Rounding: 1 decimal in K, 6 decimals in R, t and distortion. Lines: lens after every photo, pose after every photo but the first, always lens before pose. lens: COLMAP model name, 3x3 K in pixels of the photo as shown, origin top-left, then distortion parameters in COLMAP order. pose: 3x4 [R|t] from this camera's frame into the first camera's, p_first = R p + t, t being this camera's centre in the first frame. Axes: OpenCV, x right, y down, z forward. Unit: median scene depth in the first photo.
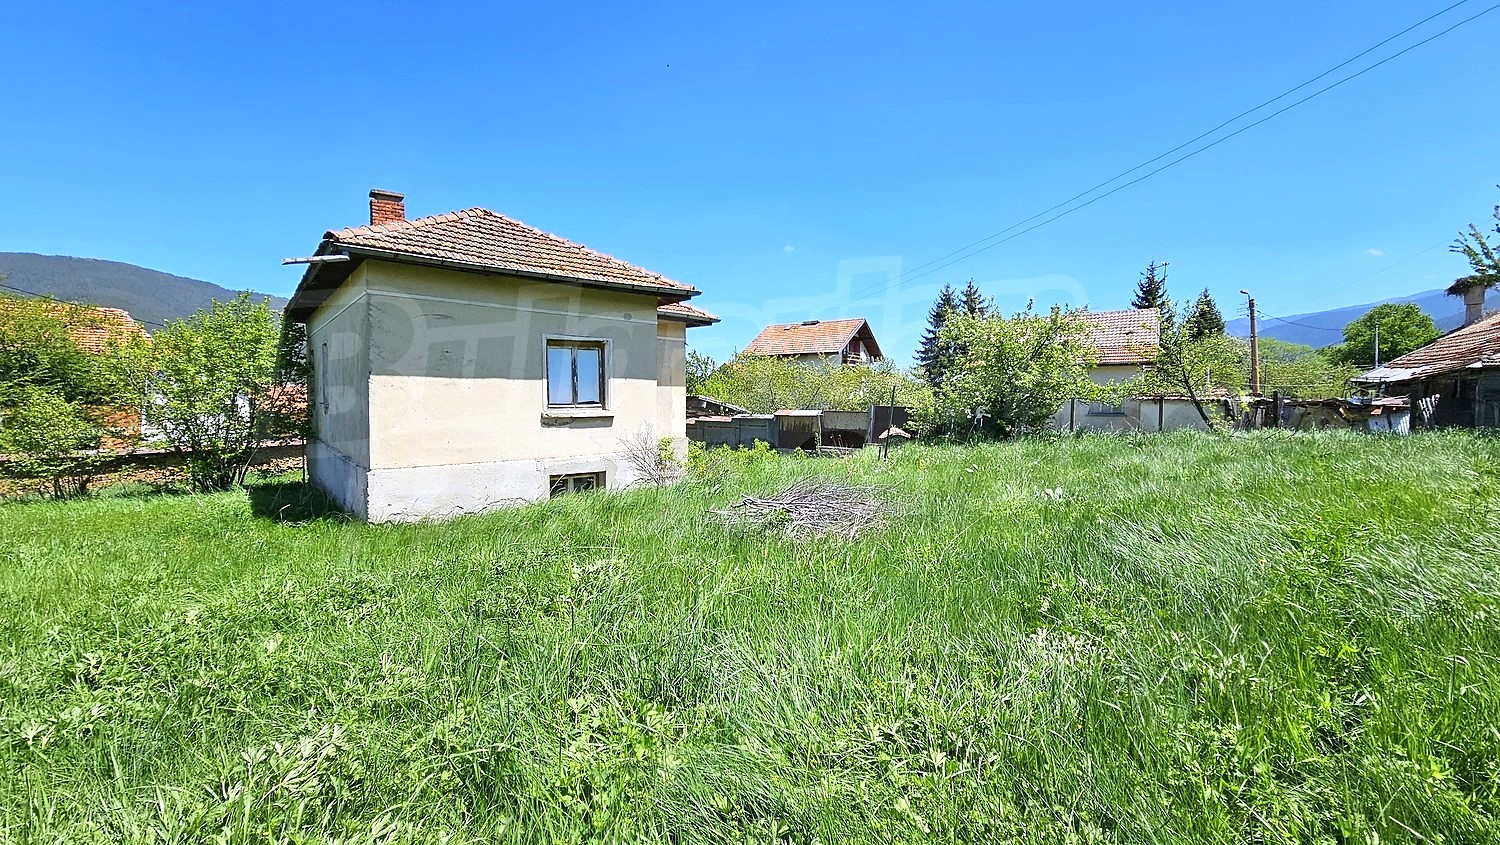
lens RADIAL K [[616.4, 0, 746.3], [0, 616.4, 425.5], [0, 0, 1]] dist [-0.004037, 0.001426]
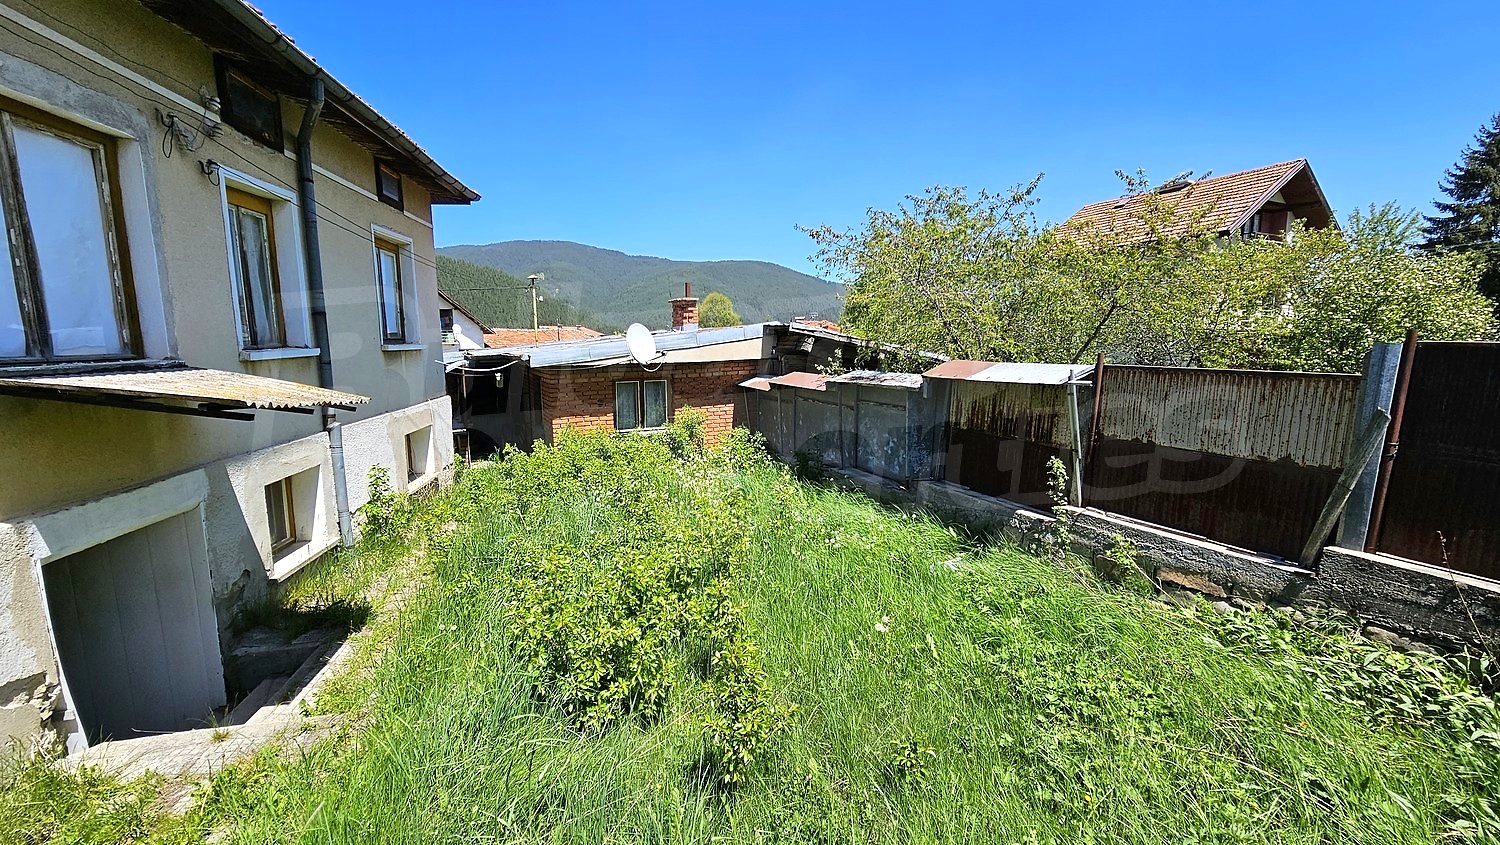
lens RADIAL K [[616.4, 0, 747.2], [0, 616.4, 424.7], [0, 0, 1]] dist [-0.004037, 0.001426]
pose [[0.869396, 0.051775, -0.491397, 0.275029], [-0.005494, 0.995446, 0.095164, -0.050555], [0.494086, -0.080035, 0.865721, 1.591061]]
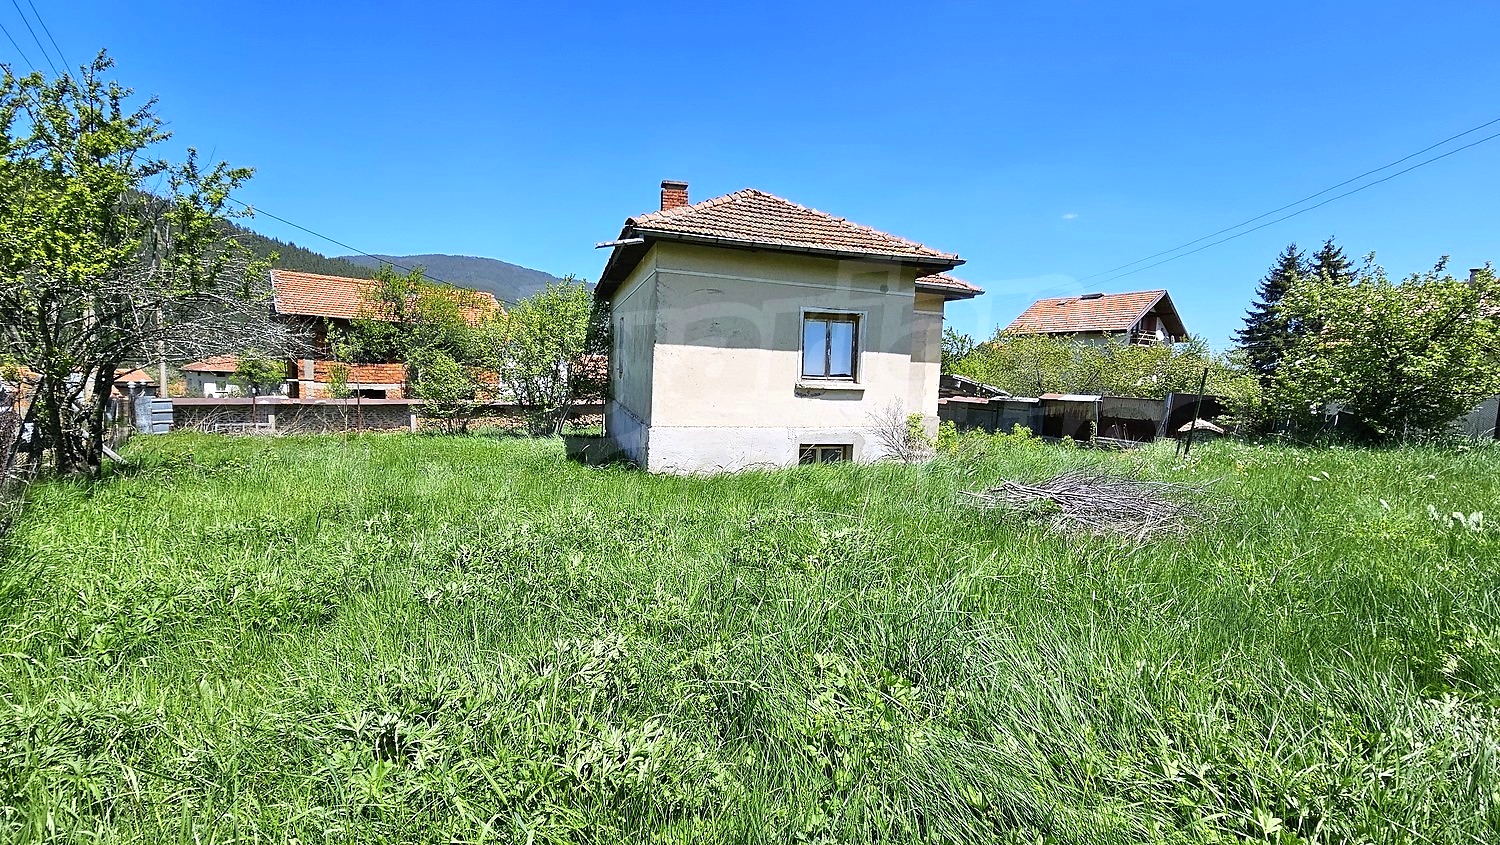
lens RADIAL K [[616.4, 0, 745.5], [0, 616.4, 421.7], [0, 0, 1]] dist [-0.004037, 0.001426]
pose [[0.921225, 0.062292, -0.384011, -0.008047], [-0.051117, 0.997921, 0.039248, 0.008431], [0.385658, -0.016527, 0.922494, 0.007832]]
